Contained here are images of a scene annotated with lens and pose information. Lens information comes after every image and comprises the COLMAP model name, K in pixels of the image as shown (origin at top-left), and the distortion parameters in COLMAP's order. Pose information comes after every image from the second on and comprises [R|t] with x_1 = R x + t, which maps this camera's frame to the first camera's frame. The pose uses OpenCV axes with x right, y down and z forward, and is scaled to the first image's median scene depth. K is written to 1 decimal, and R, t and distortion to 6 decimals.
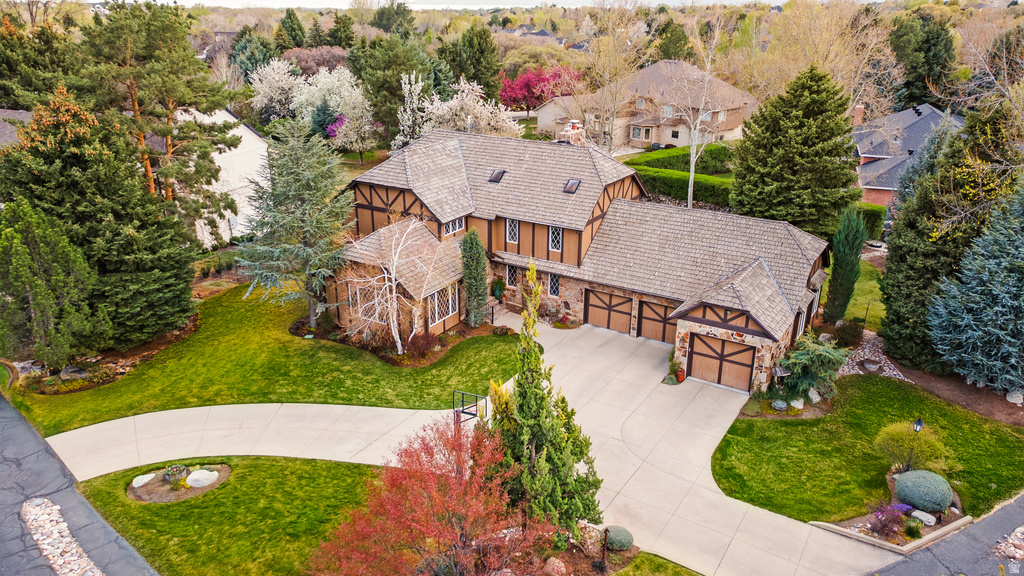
lens RADIAL K [[727.6, 0, 500.1], [0, 727.6, 288.8], [0, 0, 1]] dist [0.027854, -0.000758]
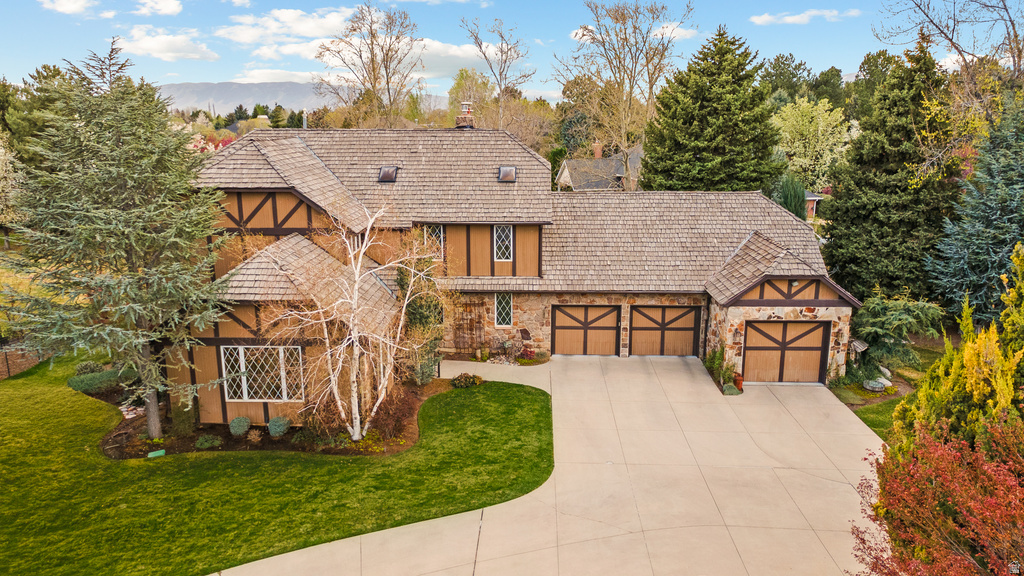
lens RADIAL K [[733.0, 0, 507.6], [0, 733.0, 289.6], [0, 0, 1]] dist [0.026560, 0.046153]
pose [[0.863989, -0.117735, 0.489553, -0.295398], [0.186068, 0.978111, -0.093152, 0.046800], [-0.467870, 0.171573, 0.866984, 0.386851]]
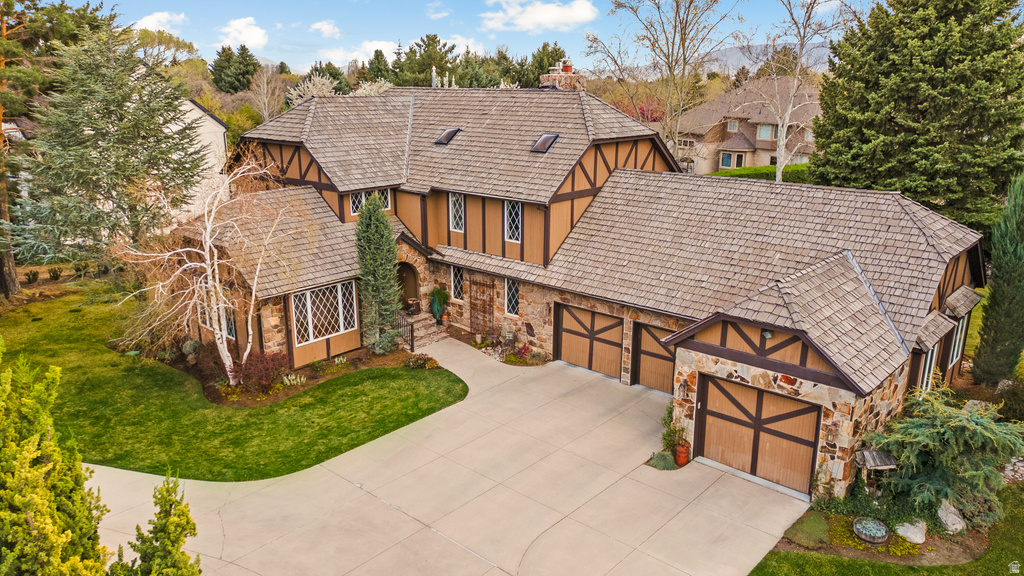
lens RADIAL K [[733.0, 0, 507.6], [0, 733.0, 289.6], [0, 0, 1]] dist [0.026560, 0.046153]
pose [[0.988021, 0.044932, -0.147633, 0.175703], [-0.058478, 0.994337, -0.088734, 0.048849], [0.142810, 0.096305, 0.985054, 0.388726]]
